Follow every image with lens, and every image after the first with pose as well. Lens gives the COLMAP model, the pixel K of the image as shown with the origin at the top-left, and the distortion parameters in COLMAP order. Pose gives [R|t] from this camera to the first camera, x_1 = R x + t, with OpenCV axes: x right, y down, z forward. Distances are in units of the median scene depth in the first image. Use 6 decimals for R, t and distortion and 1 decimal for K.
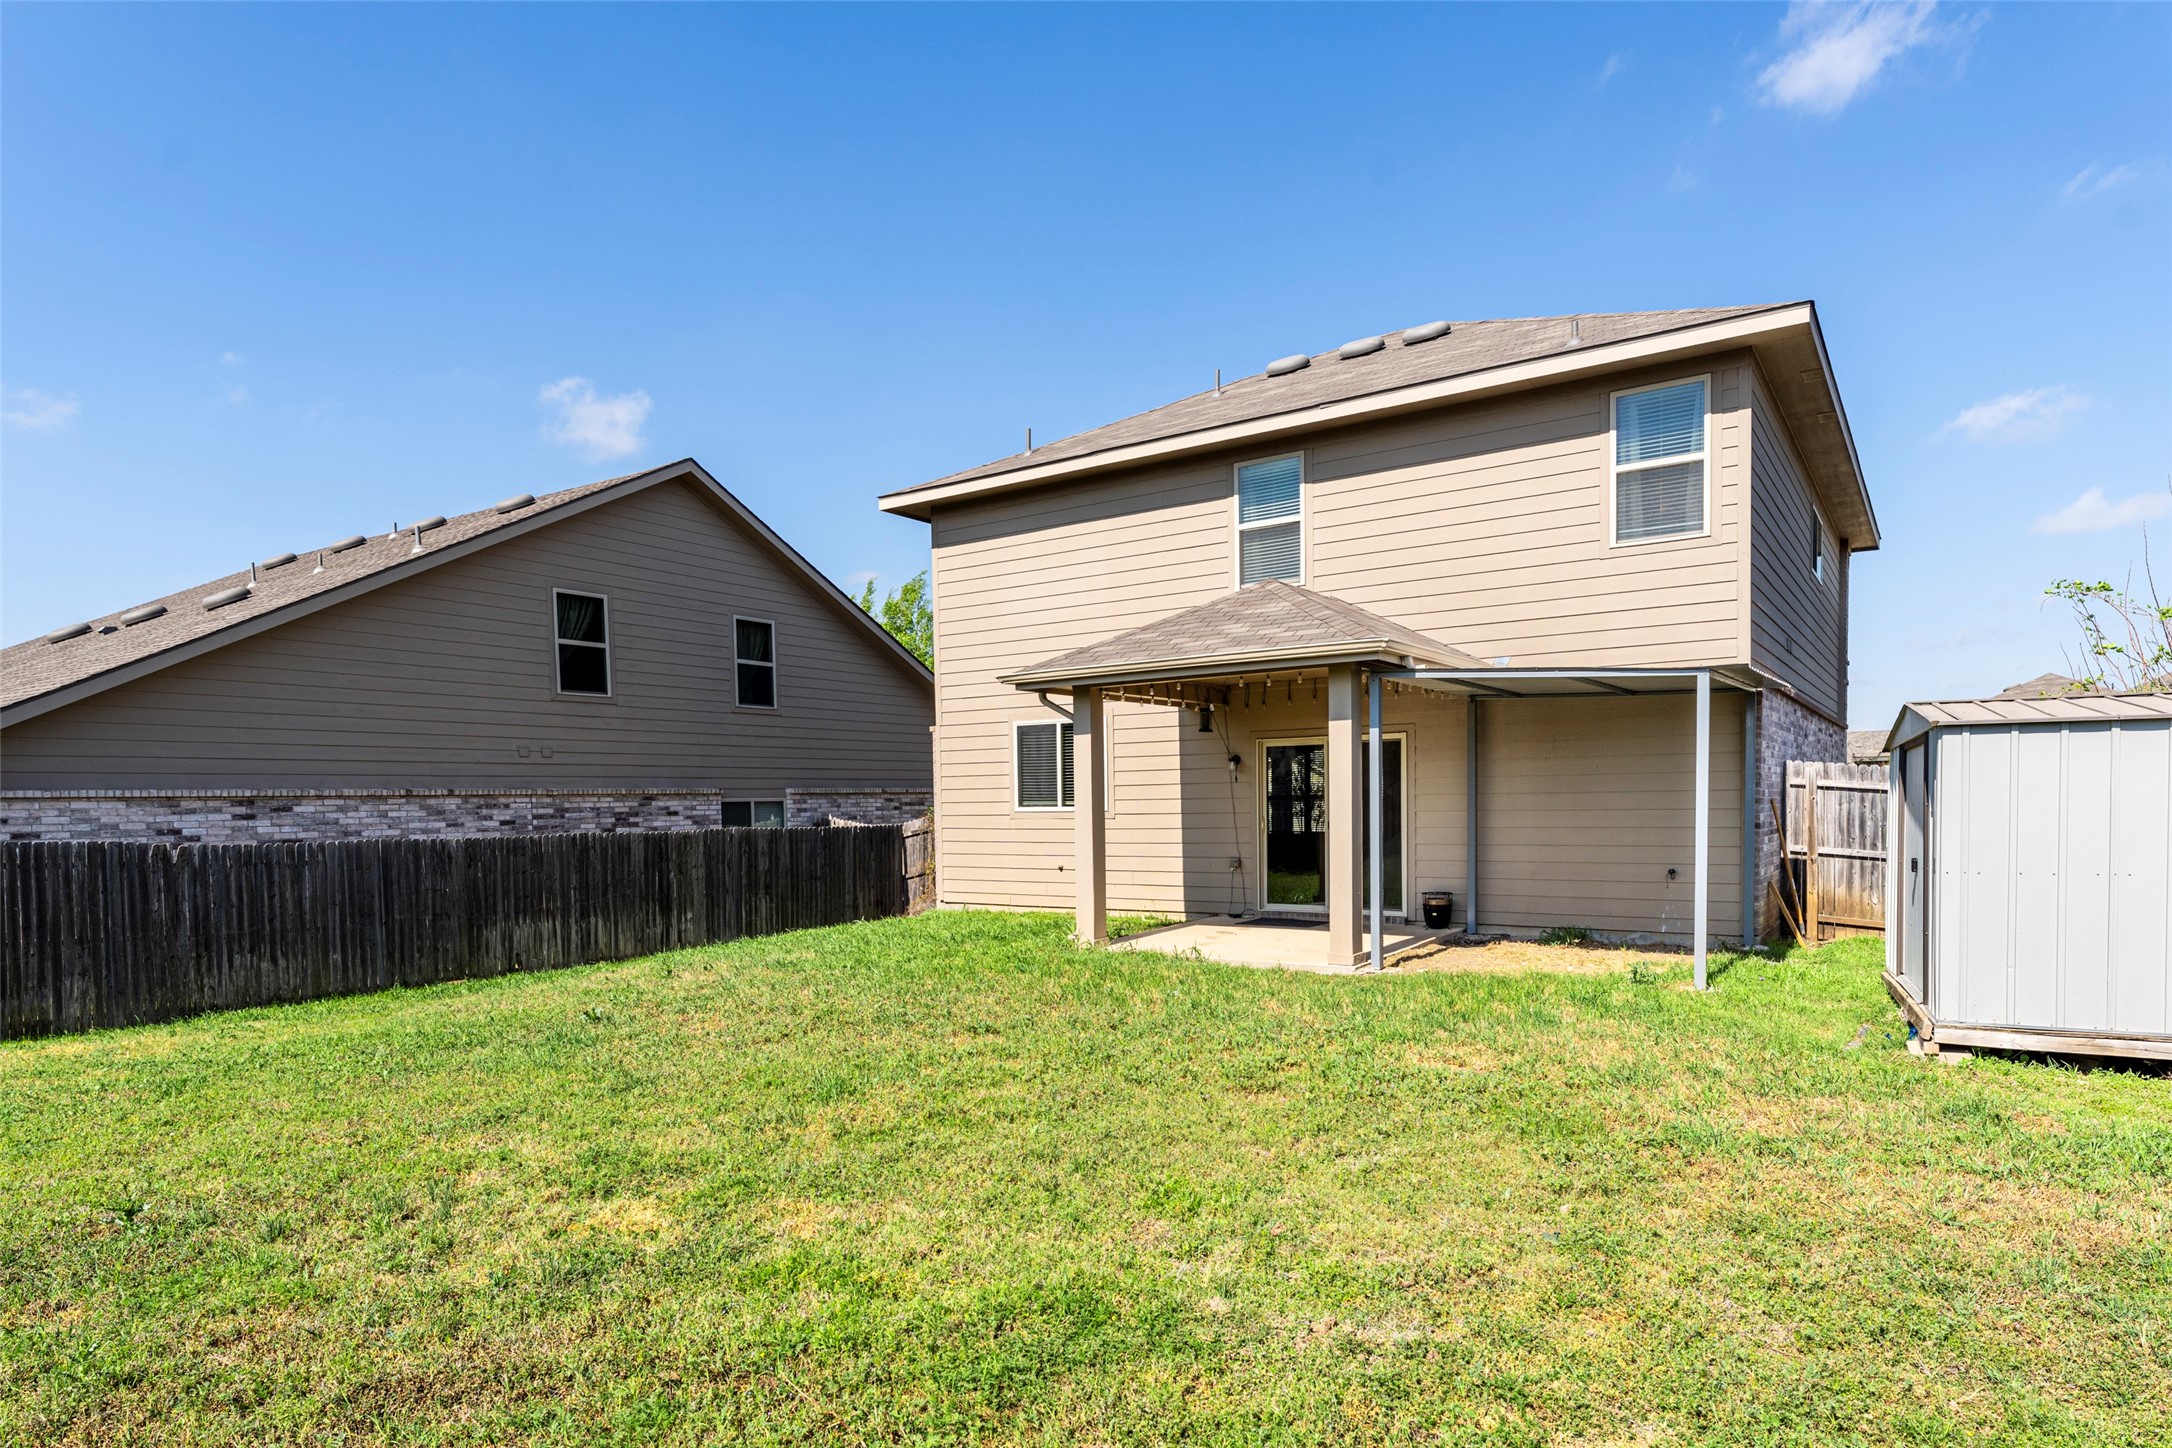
lens RADIAL K [[1226.5, 0, 1089.3], [0, 1226.5, 840.1], [0, 0, 1]] dist [-0.001342, -0.000103]
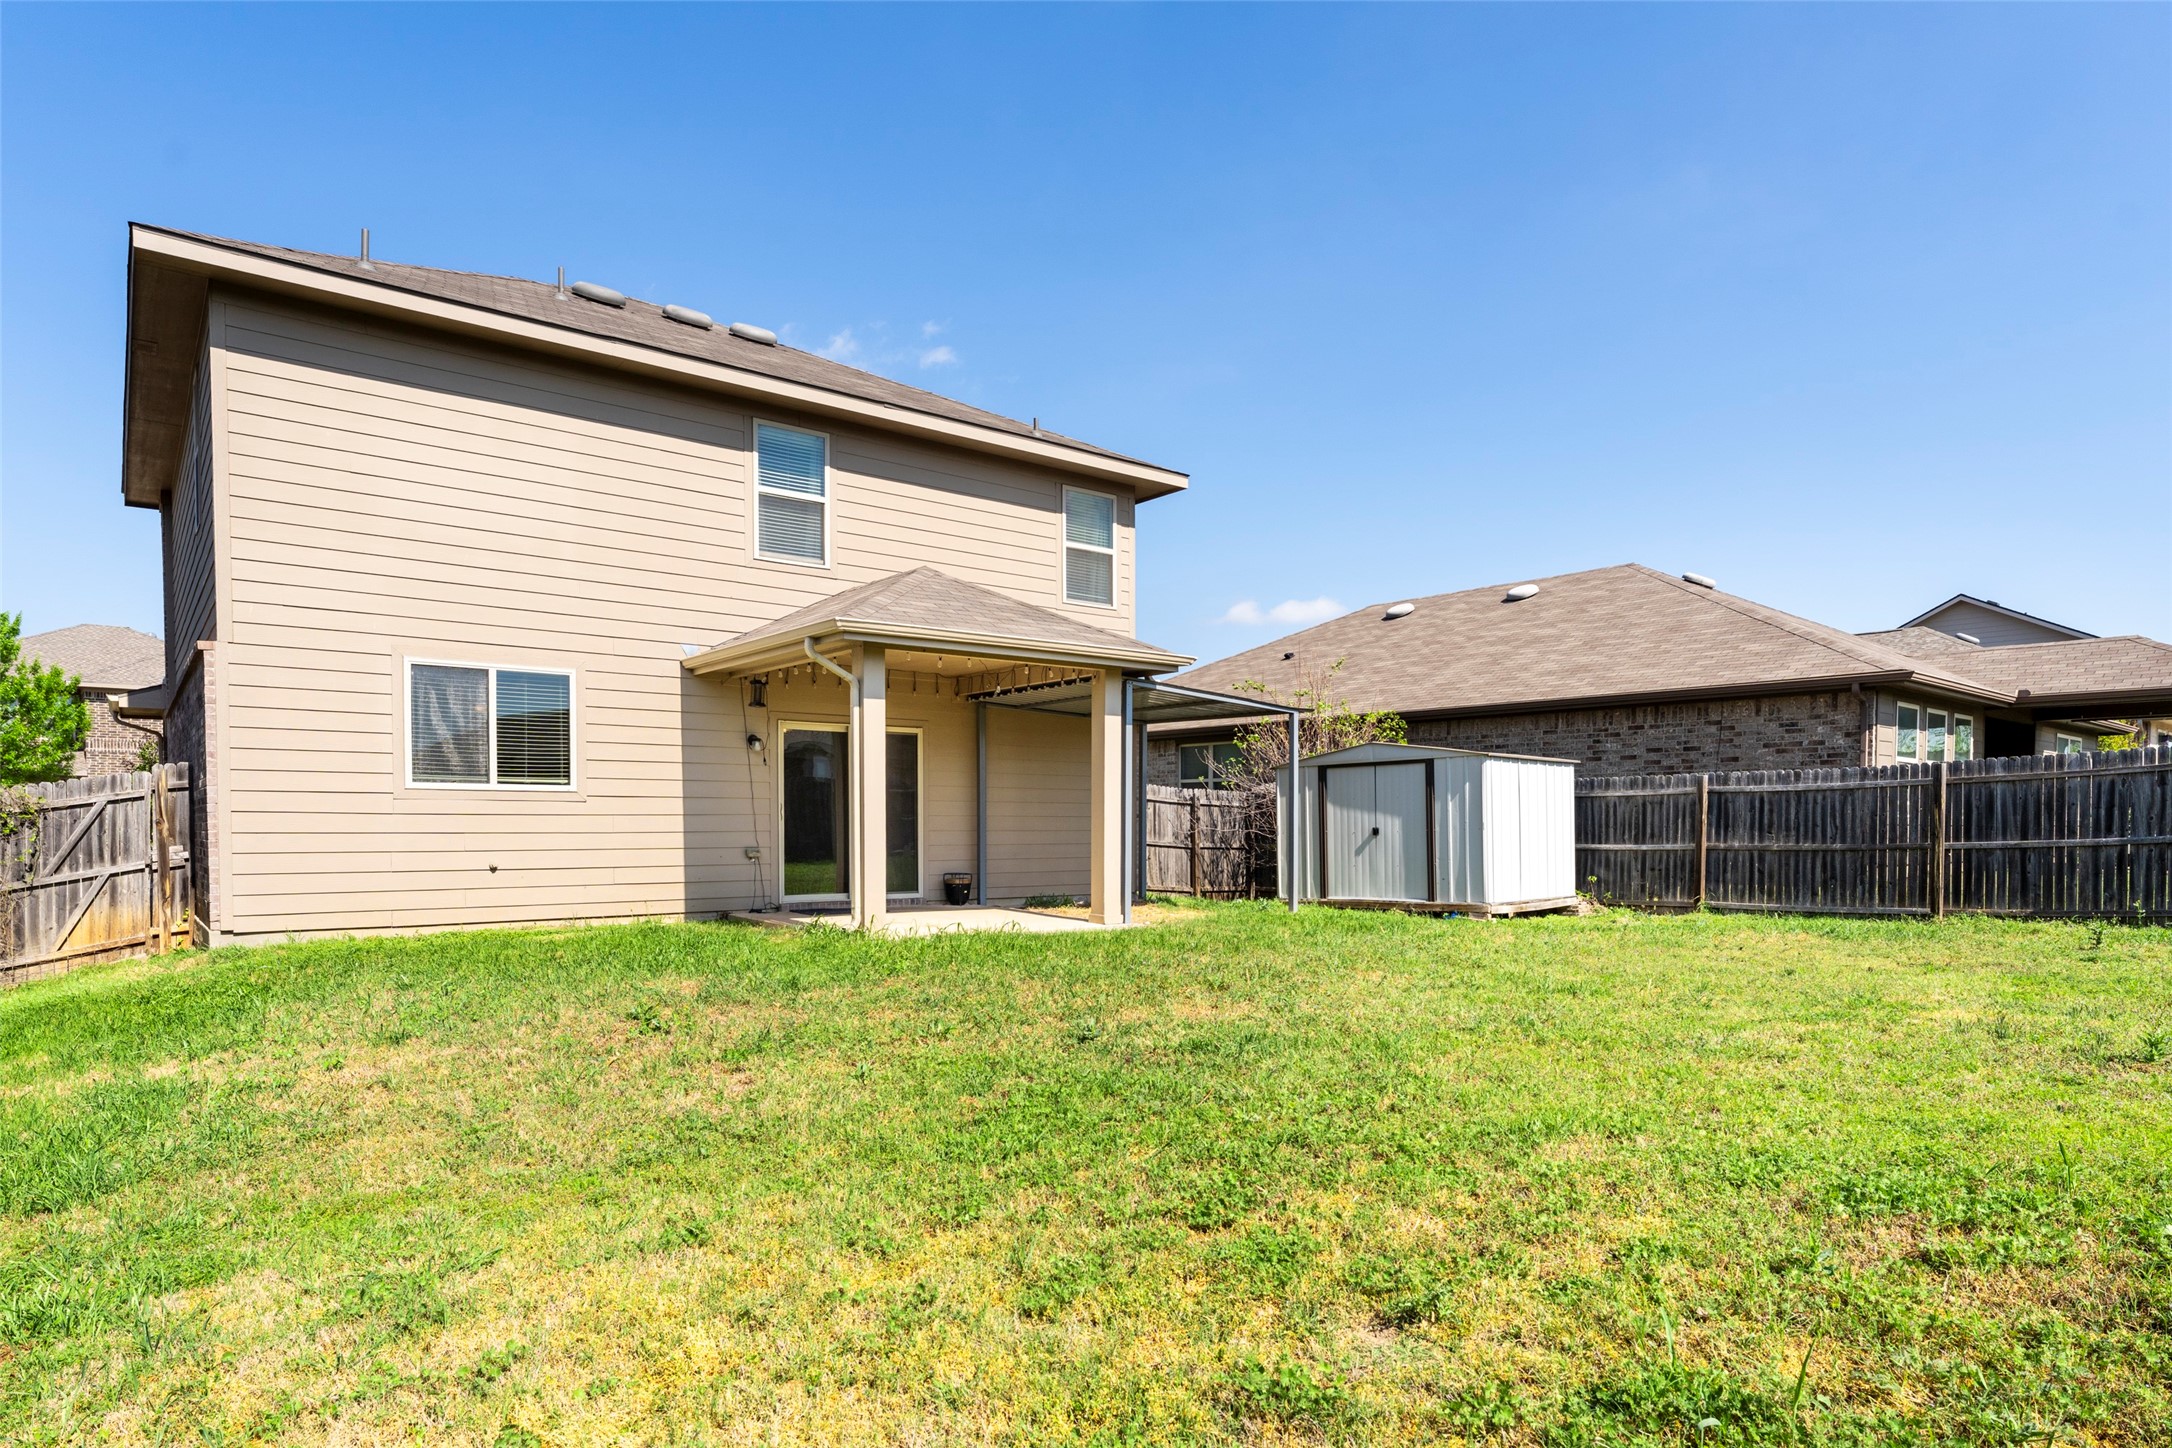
lens RADIAL K [[1226.5, 0, 1089.3], [0, 1226.5, 840.1], [0, 0, 1]] dist [-0.001342, -0.000103]
pose [[0.300720, 0.003913, 0.953704, -0.676220], [0.023697, 0.999652, -0.011573, 0.025453], [-0.953418, 0.026080, 0.300523, 0.490235]]
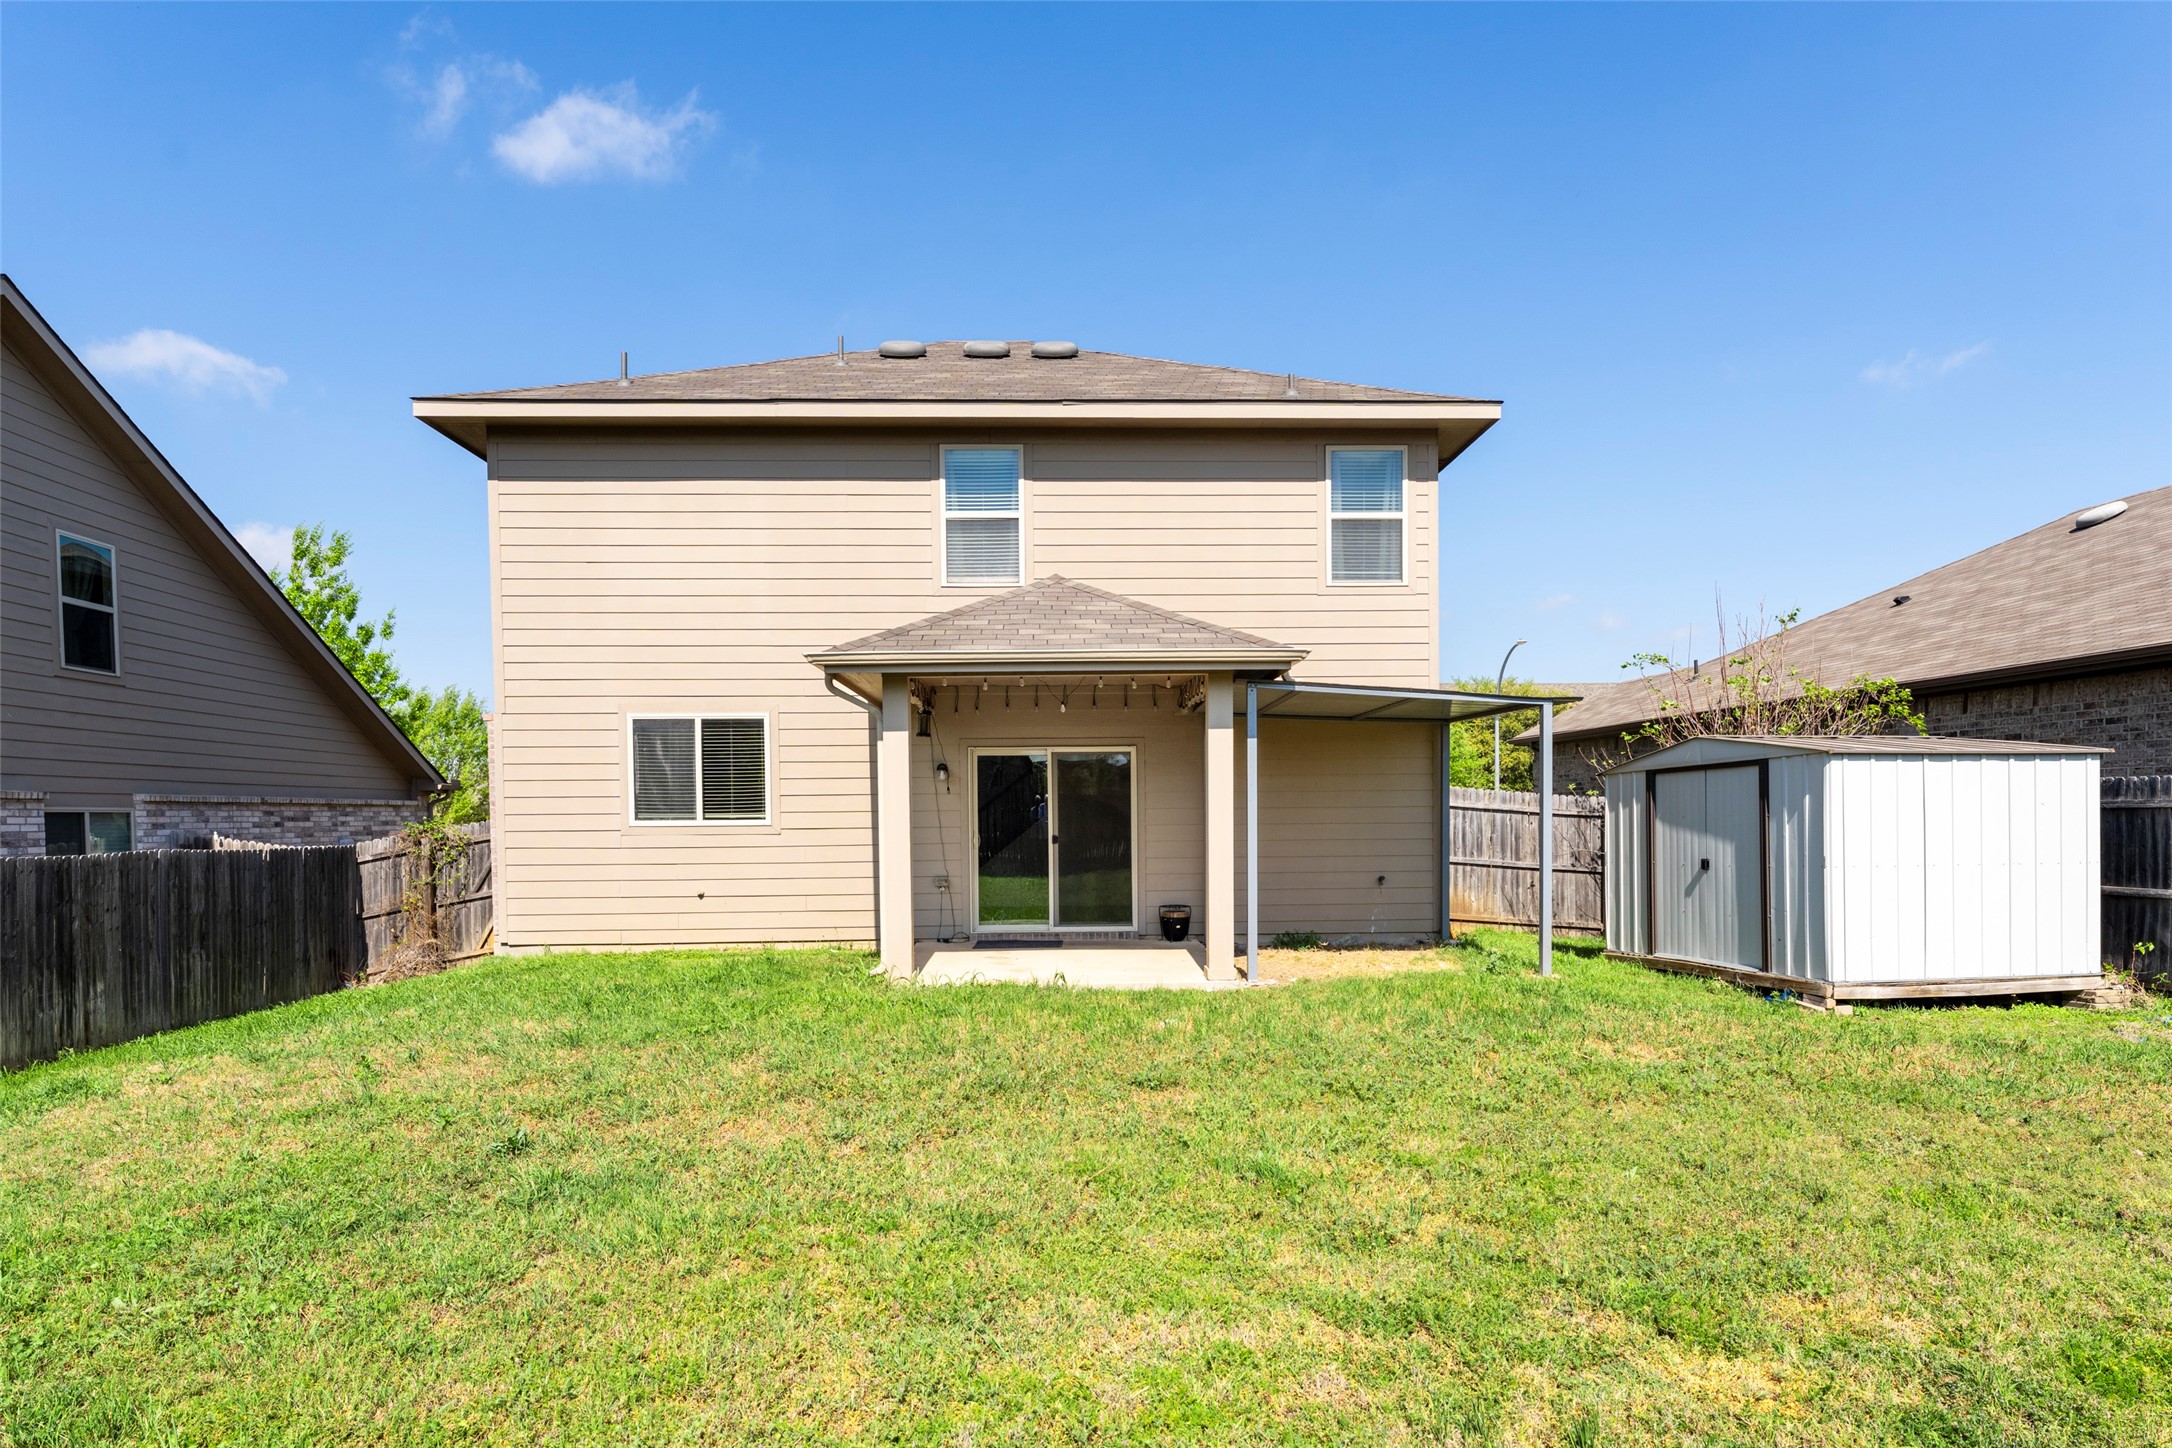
lens RADIAL K [[1226.5, 0, 1089.3], [0, 1226.5, 840.1], [0, 0, 1]] dist [-0.001342, -0.000103]
pose [[0.803125, -0.003300, 0.595801, -0.336750], [0.015448, 0.999764, -0.015287, 0.003058], [-0.595610, 0.021482, 0.802987, 0.206810]]
